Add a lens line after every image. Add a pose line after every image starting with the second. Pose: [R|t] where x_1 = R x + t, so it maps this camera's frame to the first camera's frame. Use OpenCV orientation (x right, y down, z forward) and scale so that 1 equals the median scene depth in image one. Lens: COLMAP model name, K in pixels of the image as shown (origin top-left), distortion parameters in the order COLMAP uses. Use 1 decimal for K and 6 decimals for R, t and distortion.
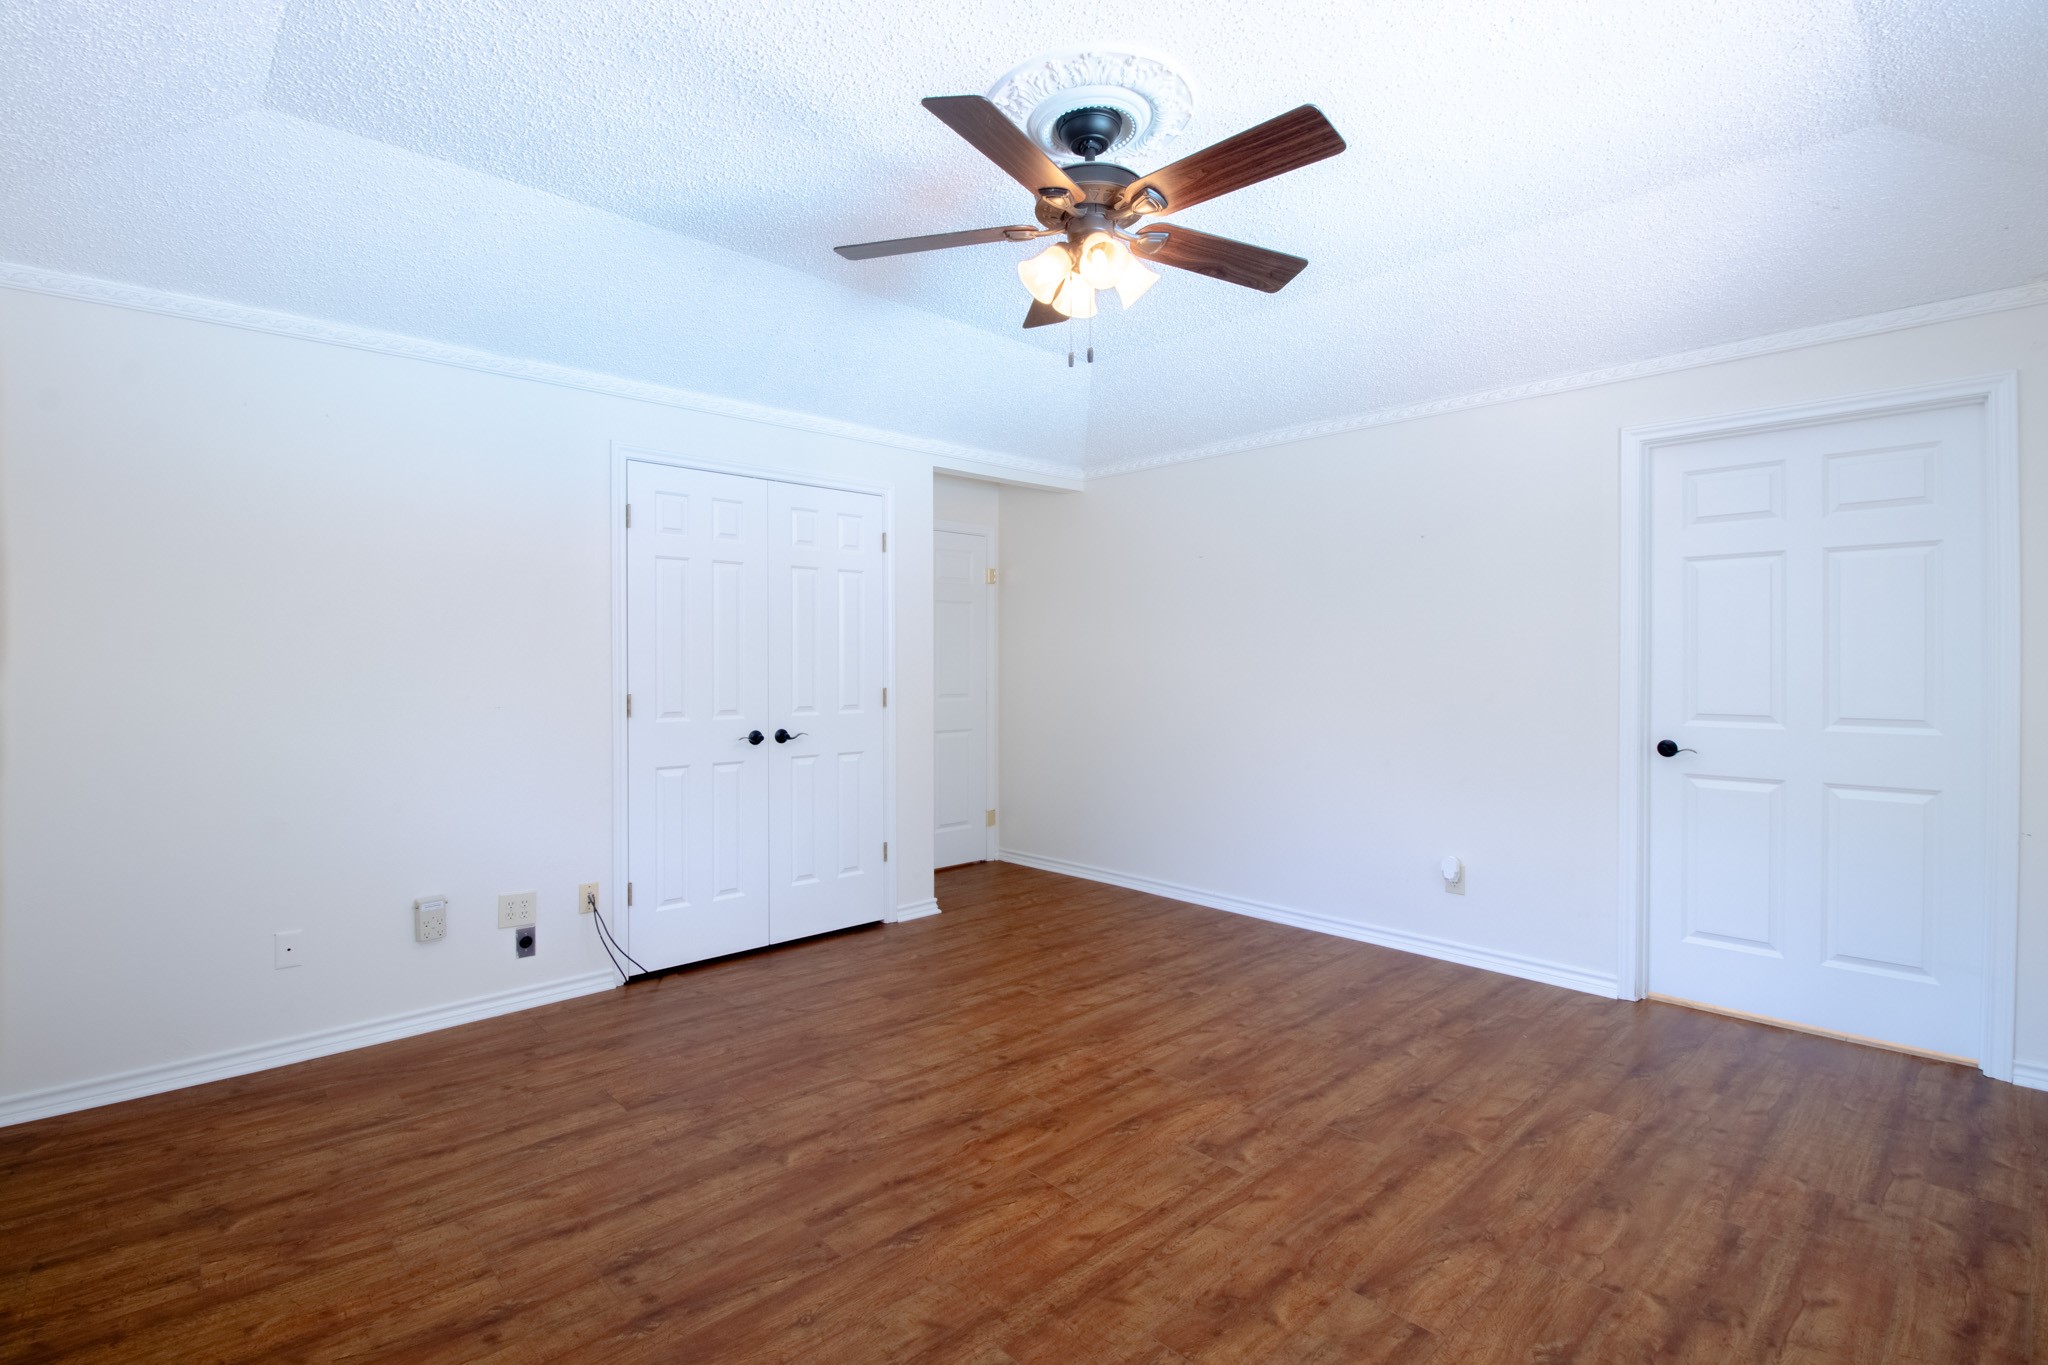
lens RADIAL K [[951.0, 0, 1016.1], [0, 951.0, 666.7], [0, 0, 1]] dist [0.005894, -0.016989]
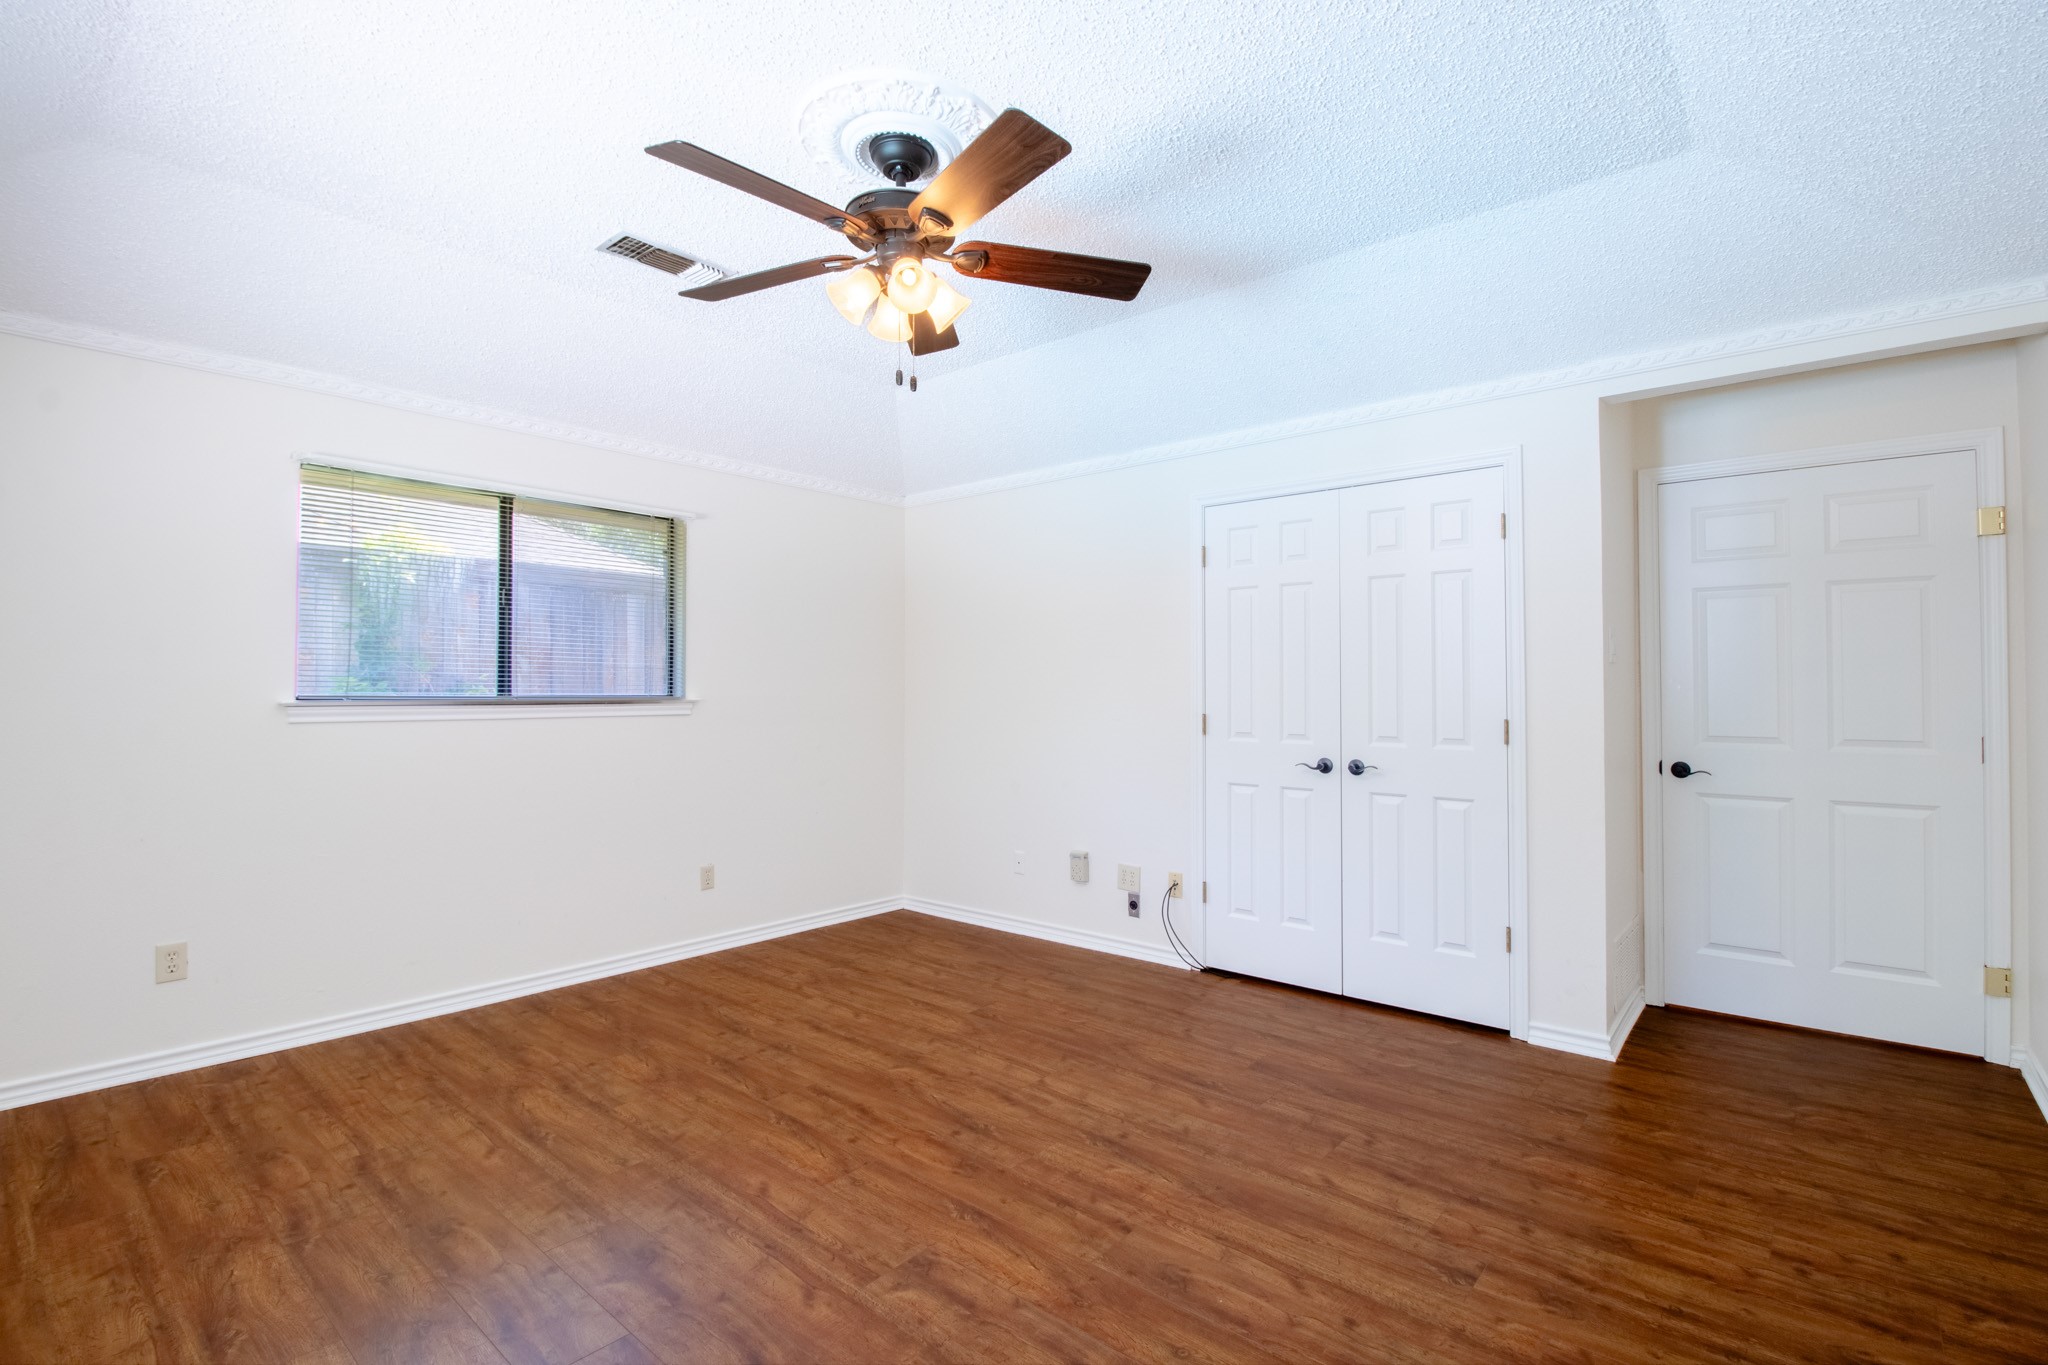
lens RADIAL K [[951.0, 0, 1016.1], [0, 951.0, 666.7], [0, 0, 1]] dist [0.005894, -0.016989]
pose [[0.104447, -0.022405, -0.994278, 0.938346], [-0.001162, 0.999743, -0.022650, -0.004177], [0.994530, 0.003521, 0.104395, 0.880073]]
